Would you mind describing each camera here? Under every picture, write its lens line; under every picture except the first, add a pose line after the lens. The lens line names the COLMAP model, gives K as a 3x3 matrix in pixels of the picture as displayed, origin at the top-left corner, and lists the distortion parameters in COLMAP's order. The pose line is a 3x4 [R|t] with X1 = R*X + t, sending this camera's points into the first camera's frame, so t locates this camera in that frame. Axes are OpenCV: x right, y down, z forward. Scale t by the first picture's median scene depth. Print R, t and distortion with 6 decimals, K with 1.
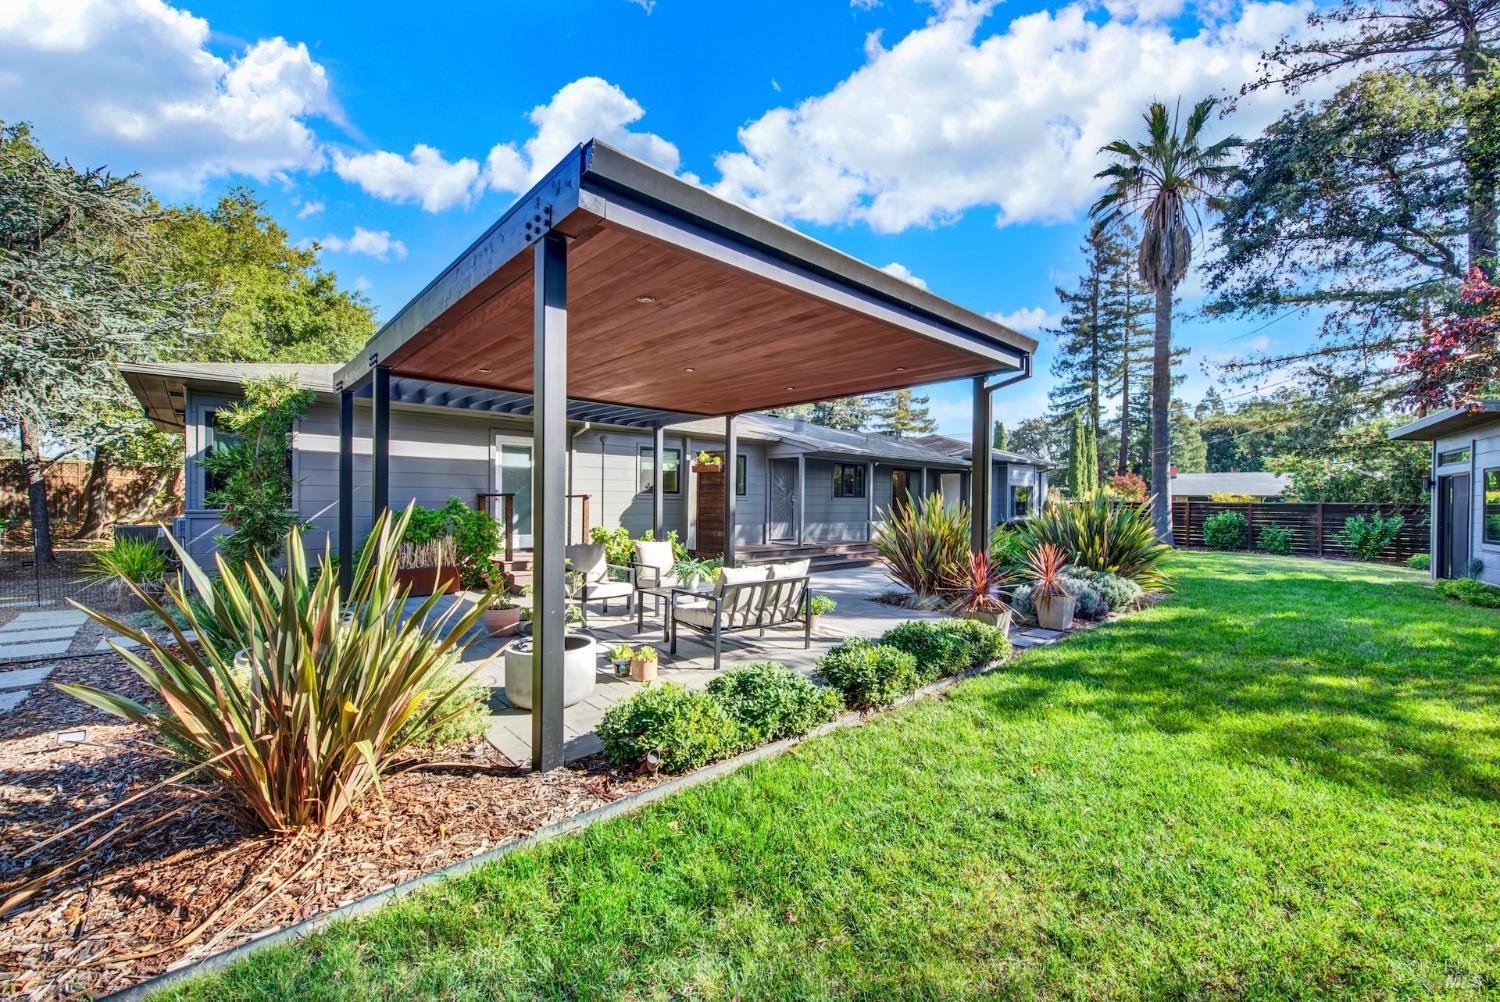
lens RADIAL K [[606.2, 0, 756.4], [0, 606.2, 501.8], [0, 0, 1]] dist [0.001496, -0.001640]
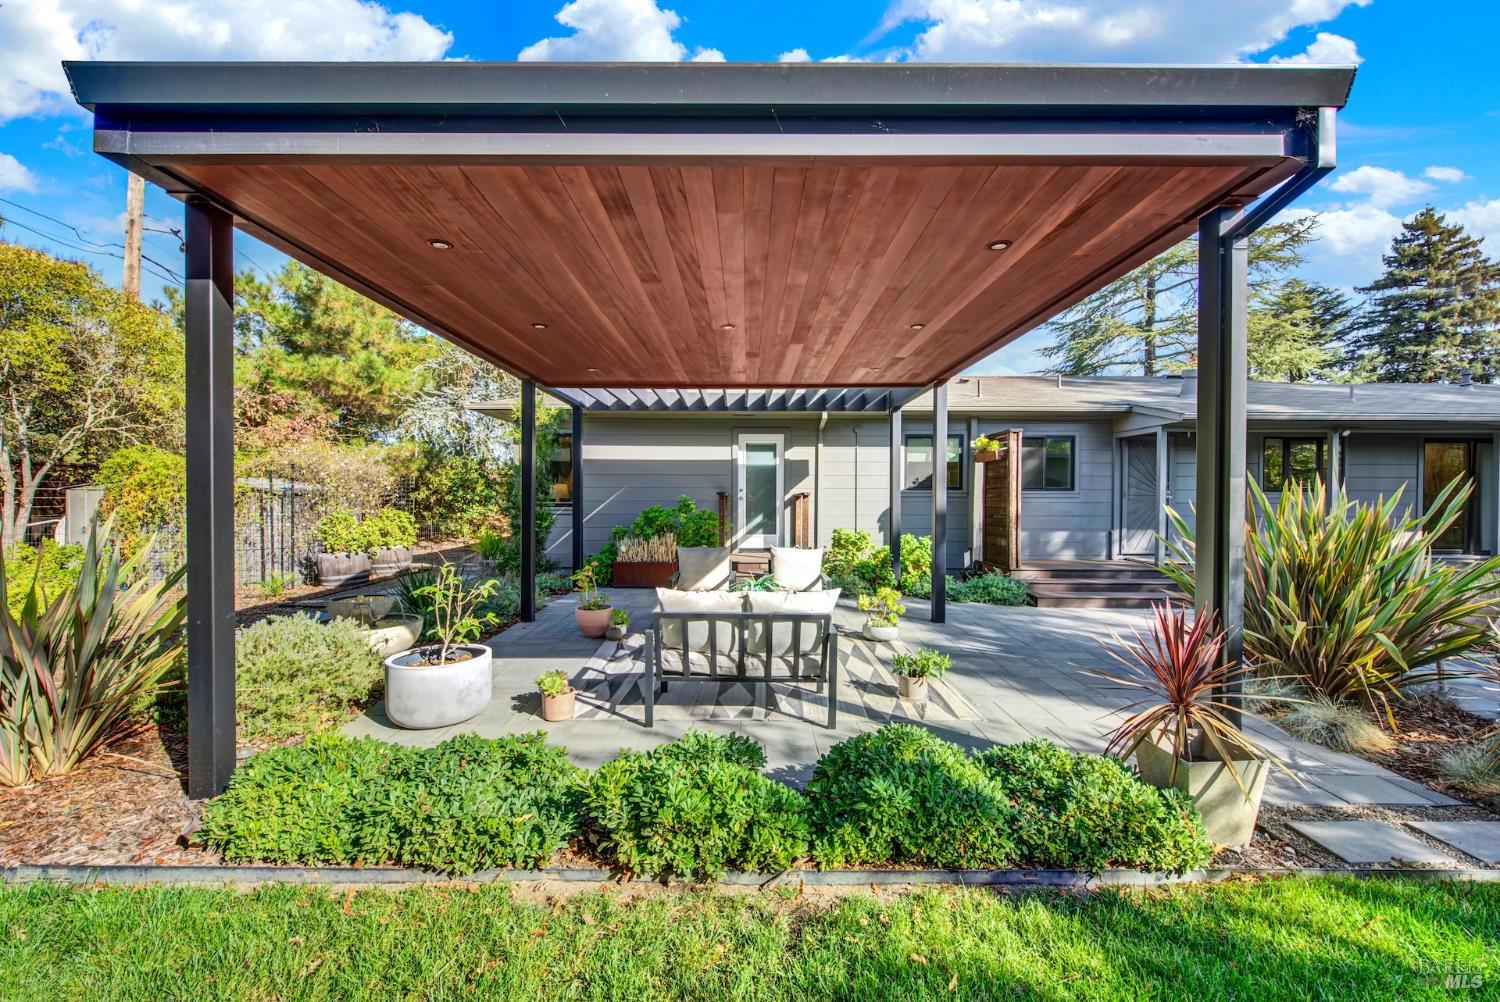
lens RADIAL K [[606.2, 0, 741.4], [0, 606.2, 500.5], [0, 0, 1]] dist [0.001496, -0.001640]
pose [[0.731278, -0.005571, -0.682057, 0.227351], [0.004001, 0.999984, -0.003878, 0.002810], [0.682068, 0.000107, 0.731289, 0.238739]]
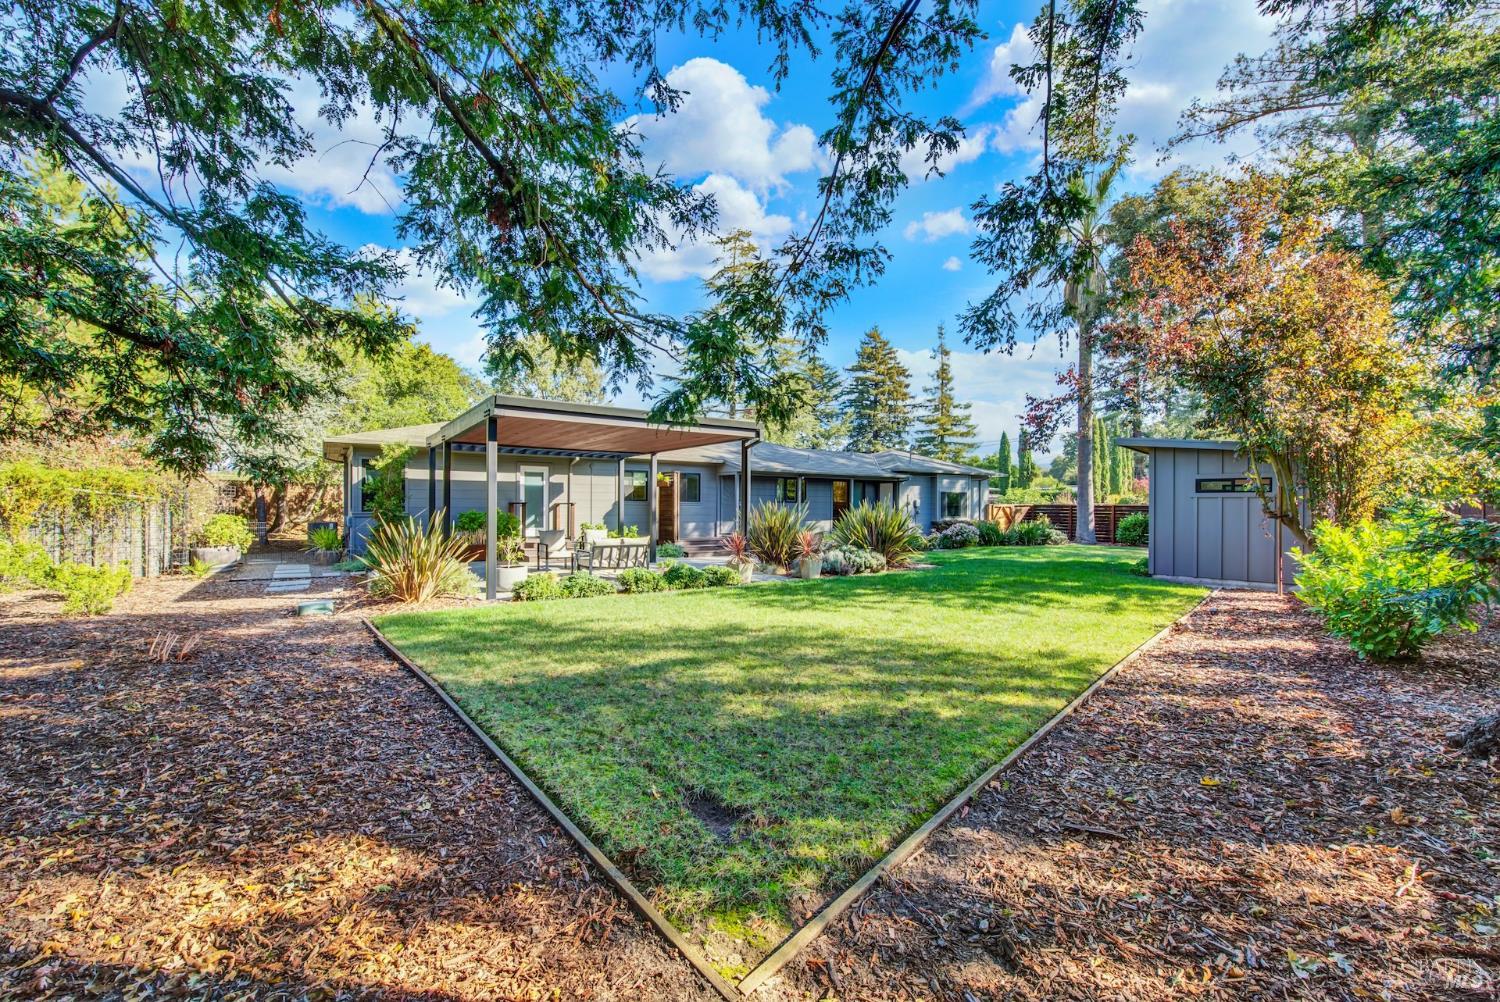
lens RADIAL K [[606.2, 0, 755.6], [0, 606.2, 498.9], [0, 0, 1]] dist [0.001496, -0.001640]
pose [[0.992808, -0.005676, -0.119585, 0.339733], [0.004368, 0.999928, -0.011202, -0.000882], [0.119640, 0.010599, 0.992761, -0.465355]]
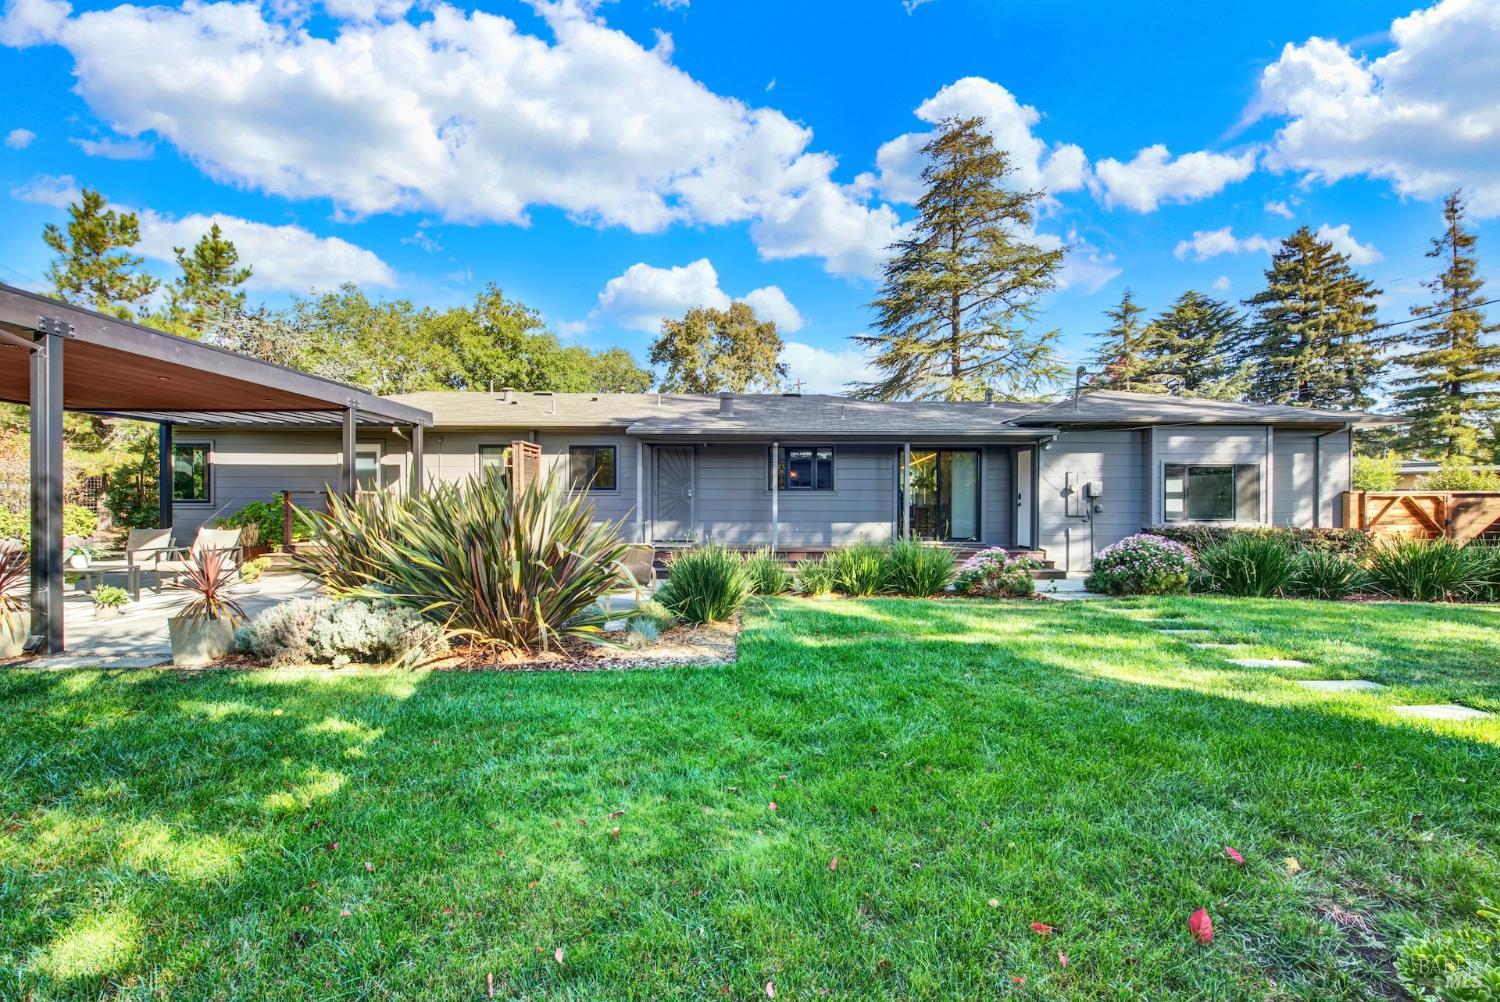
lens RADIAL K [[606.2, 0, 744.5], [0, 606.2, 505.1], [0, 0, 1]] dist [0.001496, -0.001640]
pose [[0.740578, -0.006333, -0.671941, 0.894187], [0.005341, 0.999979, -0.003538, 0.020435], [0.671950, -0.000969, 0.740596, 0.560116]]
